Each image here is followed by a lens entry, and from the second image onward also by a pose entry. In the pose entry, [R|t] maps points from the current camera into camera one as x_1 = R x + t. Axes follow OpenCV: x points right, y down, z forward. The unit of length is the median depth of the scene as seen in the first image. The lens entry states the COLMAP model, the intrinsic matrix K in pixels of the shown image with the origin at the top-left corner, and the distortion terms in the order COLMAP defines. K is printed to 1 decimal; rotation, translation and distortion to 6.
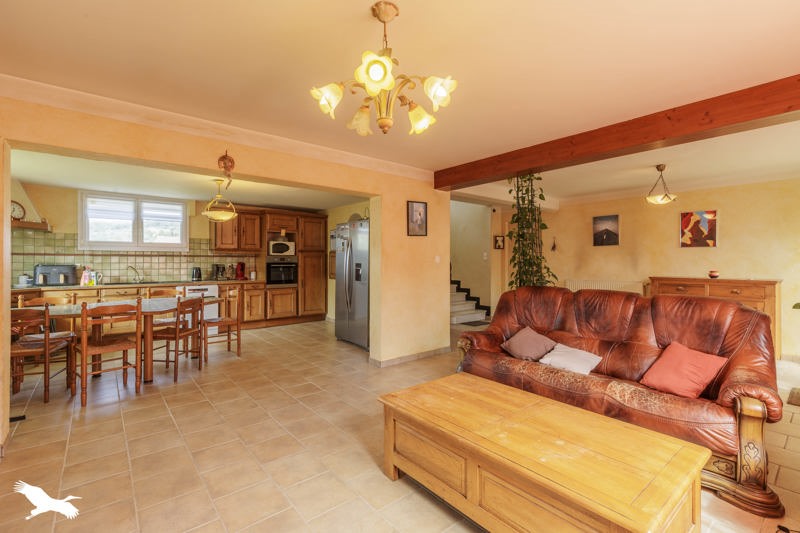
lens RADIAL K [[367.8, 0, 400.1], [0, 367.8, 263.7], [0, 0, 1]] dist [-0.002113, -0.001548]
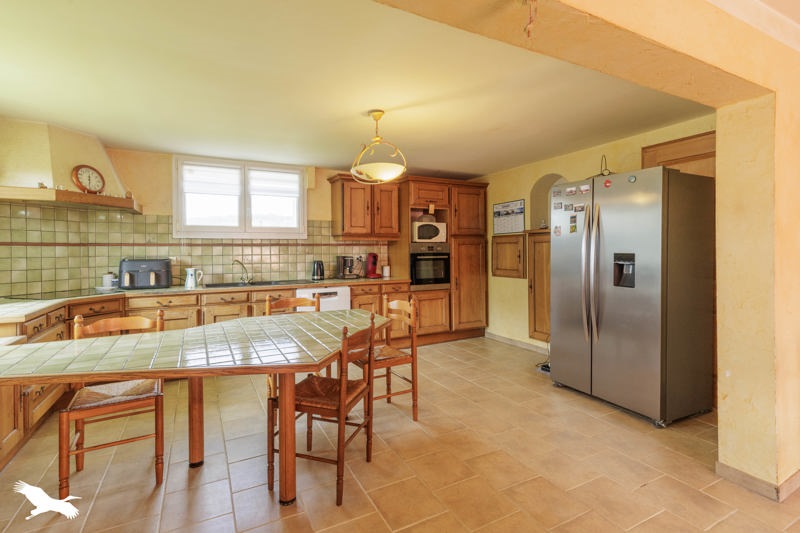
lens RADIAL K [[367.8, 0, 380.0], [0, 367.8, 253.1], [0, 0, 1]] dist [-0.002113, -0.001548]
pose [[0.973909, -0.007977, -0.226797, -0.291000], [0.008198, 0.999966, 0.000035, -0.003894], [0.226789, -0.001893, 0.973942, 0.355150]]
